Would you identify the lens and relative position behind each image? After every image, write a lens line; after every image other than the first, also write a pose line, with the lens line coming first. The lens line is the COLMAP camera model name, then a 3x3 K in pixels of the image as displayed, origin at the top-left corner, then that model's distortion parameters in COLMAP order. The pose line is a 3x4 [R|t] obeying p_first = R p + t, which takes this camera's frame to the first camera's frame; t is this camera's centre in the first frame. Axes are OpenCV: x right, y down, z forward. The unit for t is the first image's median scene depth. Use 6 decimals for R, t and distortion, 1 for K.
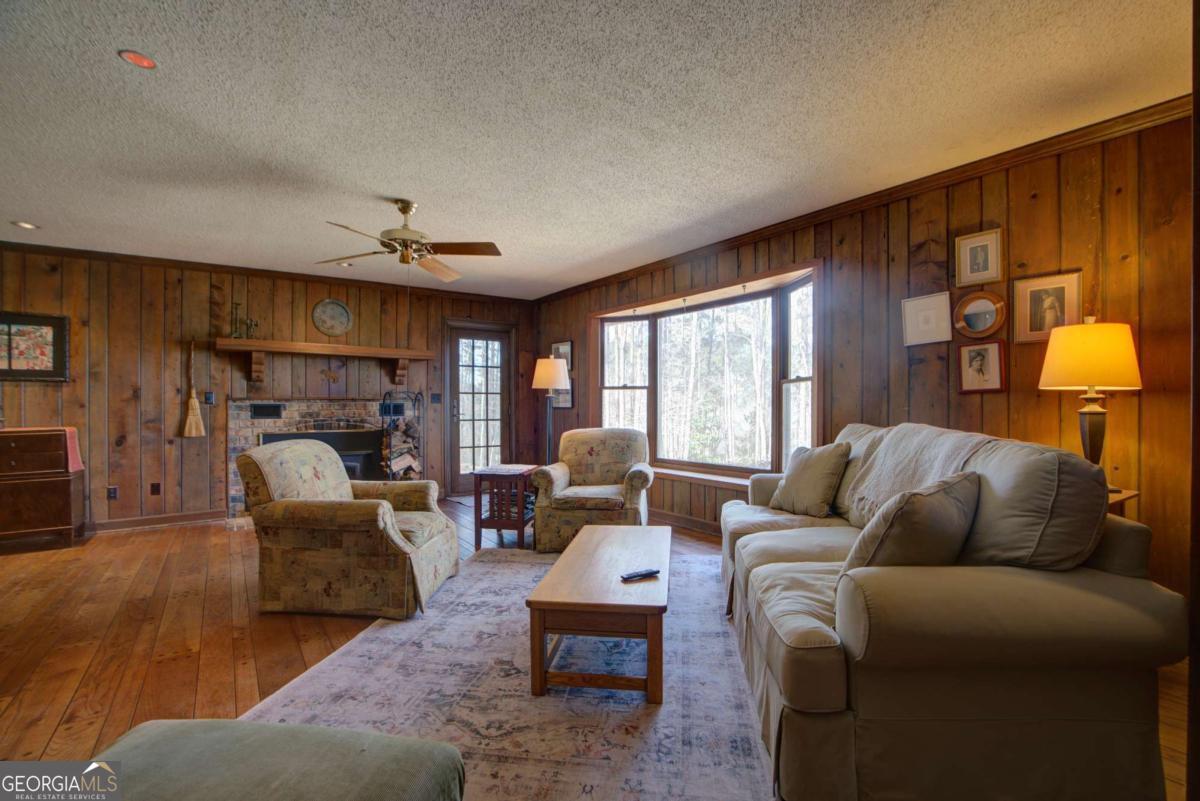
lens RADIAL K [[544.9, 0, 619.6], [0, 544.9, 411.6], [0, 0, 1]] dist [-0.055601, 0.016202]
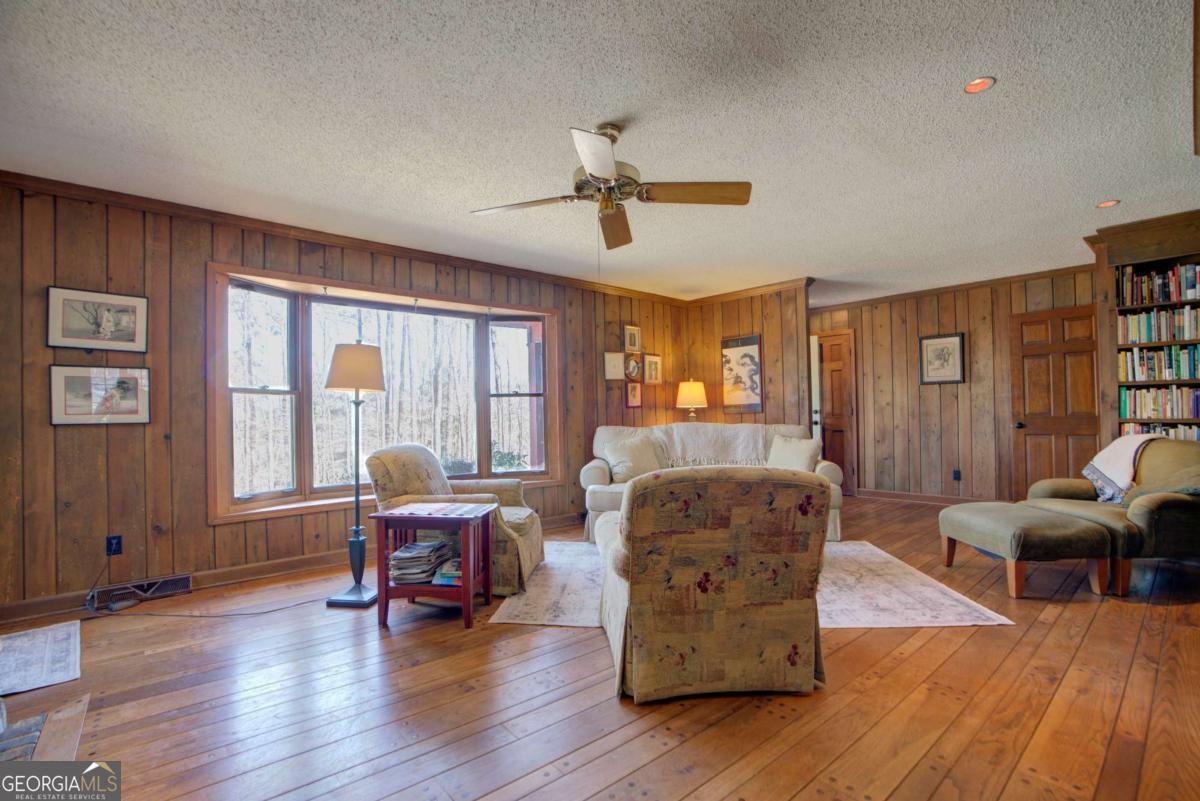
lens RADIAL K [[544.9, 0, 589.7], [0, 544.9, 405.5], [0, 0, 1]] dist [-0.055601, 0.016202]
pose [[-0.058638, 0.020946, 0.998060, -1.317003], [0.026072, 0.999471, -0.019444, -0.007017], [-0.997939, 0.024881, -0.059153, 1.265651]]
